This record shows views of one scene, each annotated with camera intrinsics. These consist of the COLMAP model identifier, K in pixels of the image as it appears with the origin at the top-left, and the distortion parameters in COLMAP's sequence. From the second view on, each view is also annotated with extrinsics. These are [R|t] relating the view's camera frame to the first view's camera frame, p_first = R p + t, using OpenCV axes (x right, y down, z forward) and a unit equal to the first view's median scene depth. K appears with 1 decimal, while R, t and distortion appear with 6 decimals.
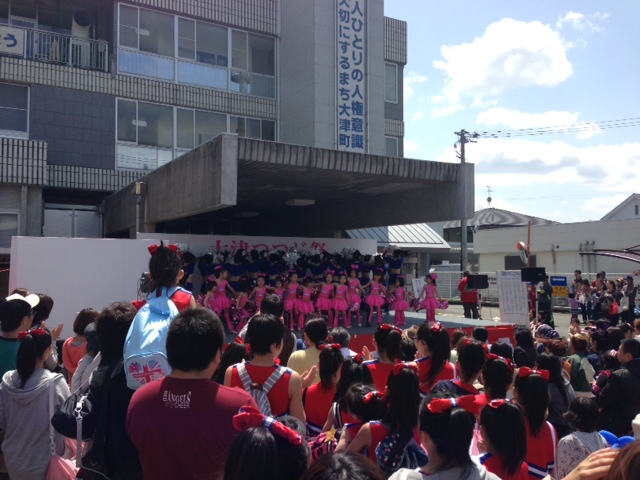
lens RADIAL K [[590.6, 0, 320.0], [0, 590.6, 240.0], [0, 0, 1]] dist [0.153771, -0.258633]
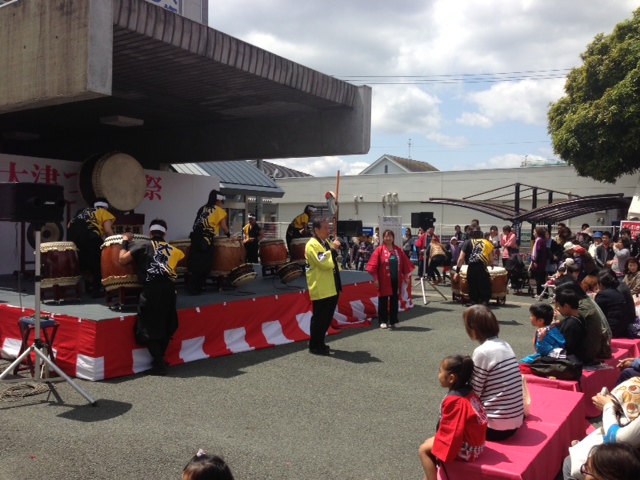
lens RADIAL K [[595.2, 0, 319.0], [0, 595.2, 228.1], [0, 0, 1]] dist [0.095529, -0.170999]
pose [[0.903112, 0.014858, 0.429147, -0.108811], [-0.039827, 0.997992, 0.049261, 0.019240], [-0.427553, -0.061580, 0.901890, 0.175485]]
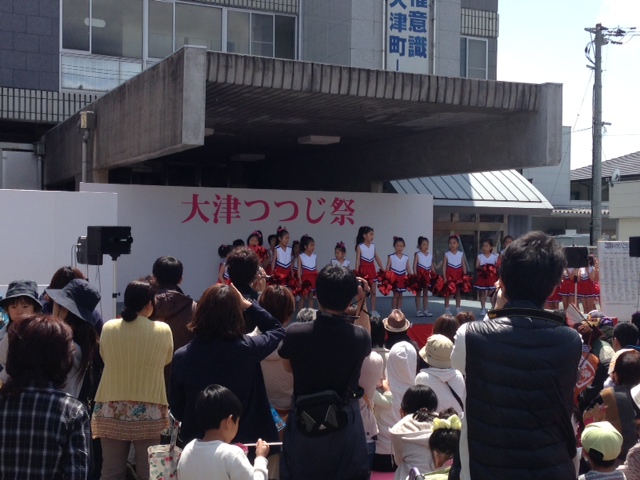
lens RADIAL K [[946.5, 0, 322.5], [0, 946.5, 217.4], [0, 0, 1]] dist [0.141463, 0.021812]
pose [[0.996353, 0.008821, -0.084869, 0.052770], [-0.006986, 0.999736, 0.021905, 0.001500], [0.085040, -0.021232, 0.996151, -0.075135]]
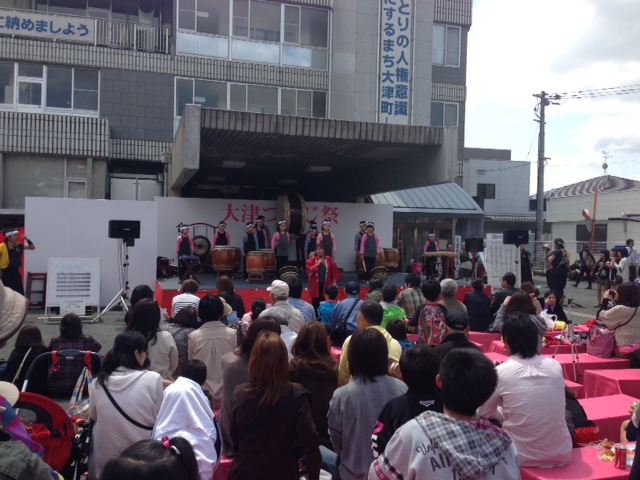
lens RADIAL K [[590.6, 0, 320.0], [0, 590.6, 240.0], [0, 0, 1]] dist [0.153771, -0.258633]
pose [[0.973612, 0.013540, -0.227806, 0.174830], [-0.003221, 0.998954, 0.045610, 0.011997], [0.228186, -0.043673, 0.972638, -0.025393]]
